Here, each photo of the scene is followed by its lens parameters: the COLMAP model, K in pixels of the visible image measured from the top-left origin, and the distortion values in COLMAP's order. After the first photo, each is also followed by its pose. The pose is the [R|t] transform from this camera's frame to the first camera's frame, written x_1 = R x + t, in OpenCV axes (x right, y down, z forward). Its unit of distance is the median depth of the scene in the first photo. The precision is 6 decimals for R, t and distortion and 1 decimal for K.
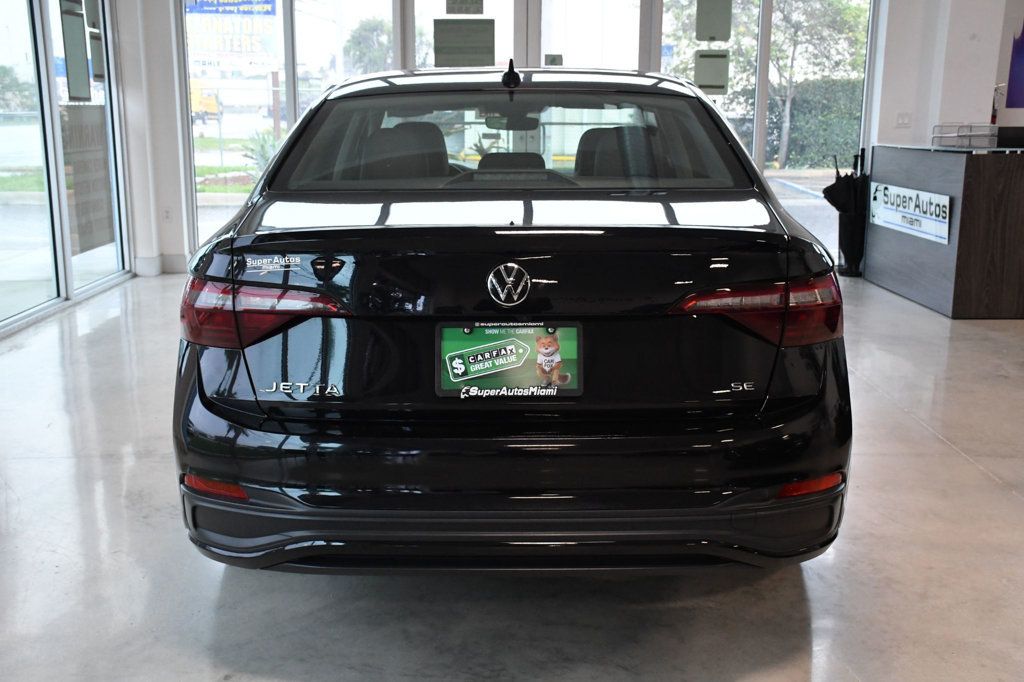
lens RADIAL K [[1192.1, 0, 512.0], [0, 1192.1, 341.0], [0, 0, 1]] dist [0.068539, 0.002209]
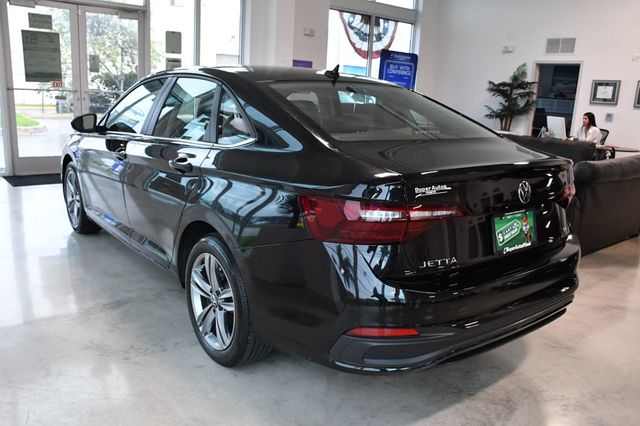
lens RADIAL K [[527.9, 0, 320.0], [0, 527.9, 213.0], [0, 0, 1]] dist [-0.050773, 0.009448]
pose [[0.781754, -0.105689, 0.614565, -0.633024], [0.077048, 0.994352, 0.072994, -0.081517], [-0.618808, -0.009713, 0.785482, 0.436753]]
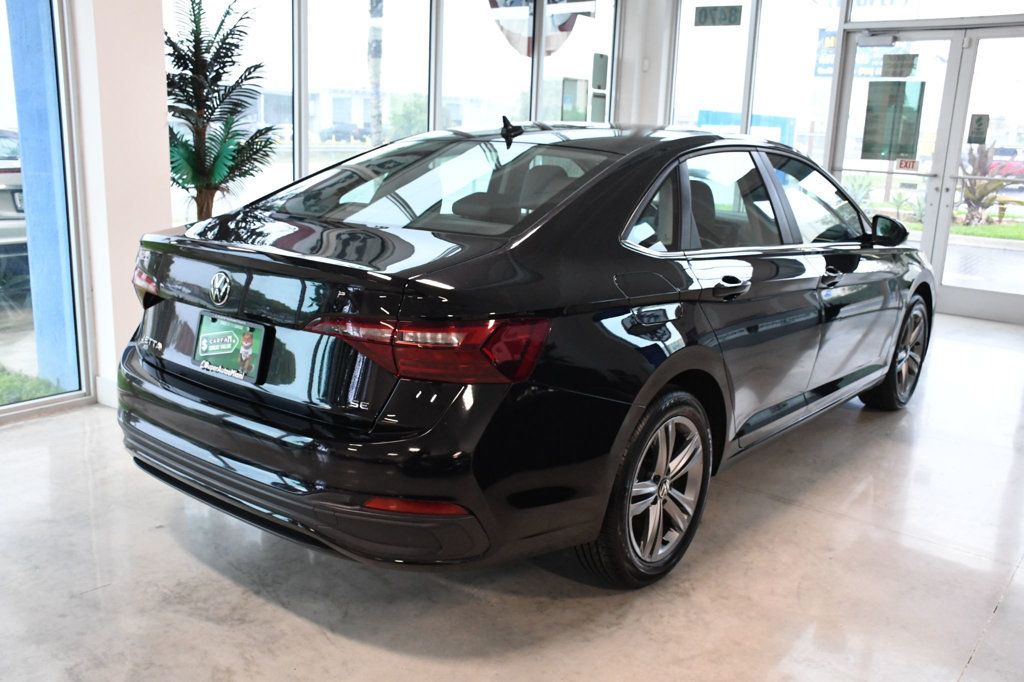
lens RADIAL K [[935.8, 0, 512.0], [0, 935.8, 341.0], [0, 0, 1]] dist [-0.051561, -0.003709]
pose [[0.782649, 0.163077, -0.600721, 0.703438], [-0.155683, 0.985683, 0.064750, -0.086332], [0.602680, 0.042845, 0.796832, 0.309254]]
